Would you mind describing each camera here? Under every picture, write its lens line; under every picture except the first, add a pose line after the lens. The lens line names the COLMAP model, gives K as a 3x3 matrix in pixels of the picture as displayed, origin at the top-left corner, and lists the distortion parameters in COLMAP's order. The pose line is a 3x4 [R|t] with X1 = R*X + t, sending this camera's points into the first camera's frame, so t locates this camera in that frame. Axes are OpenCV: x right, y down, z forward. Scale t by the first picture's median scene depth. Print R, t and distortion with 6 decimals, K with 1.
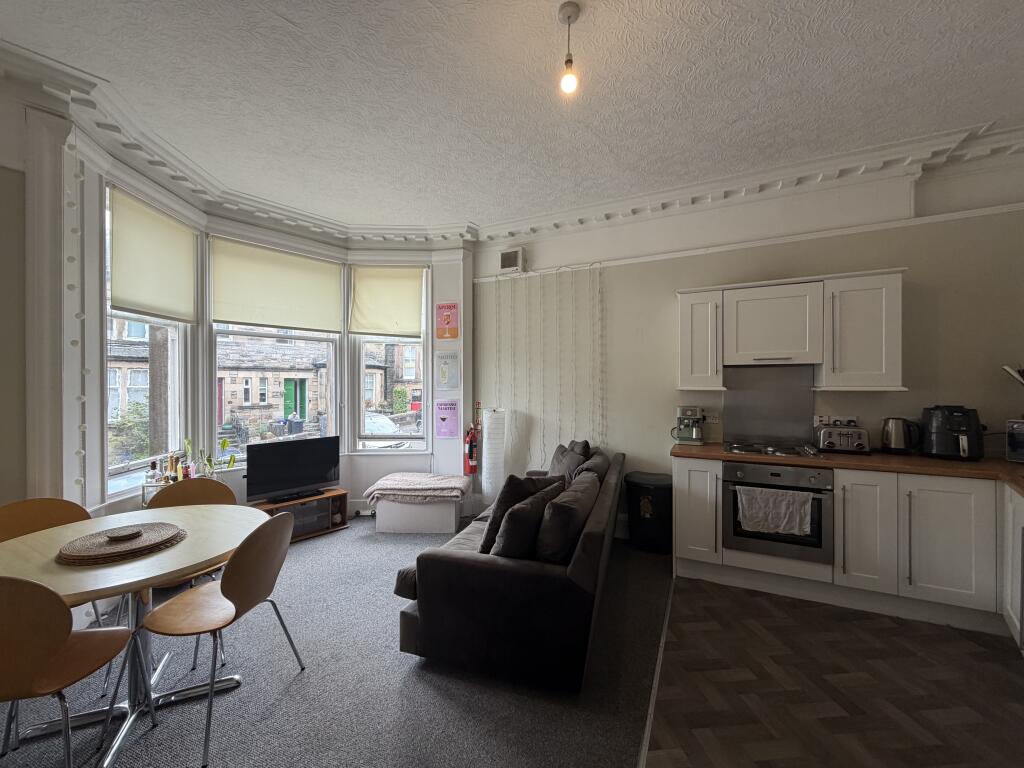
lens RADIAL K [[408.3, 0, 509.3], [0, 408.3, 382.2], [0, 0, 1]] dist [-0.001787, 0.000603]
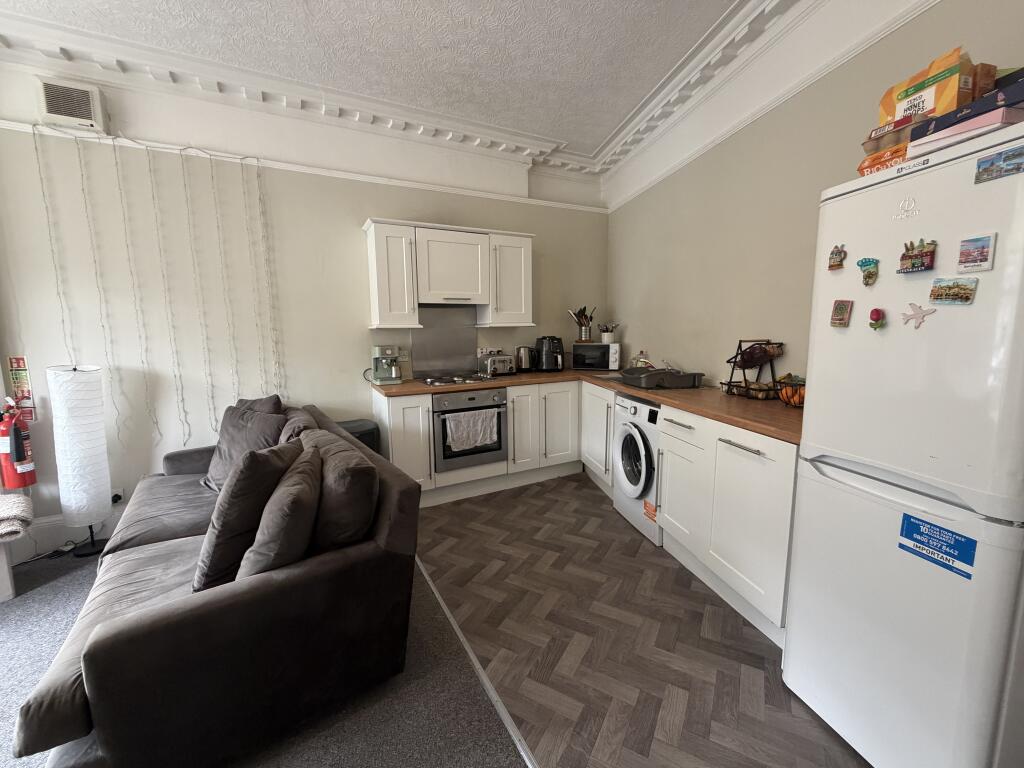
lens RADIAL K [[408.3, 0, 511.2], [0, 408.3, 382.6], [0, 0, 1]] dist [-0.001787, 0.000603]
pose [[0.585402, -0.111883, 0.802986, -0.199236], [0.013169, 0.991614, 0.128564, 0.030042], [-0.810636, -0.064687, 0.581966, 0.217147]]
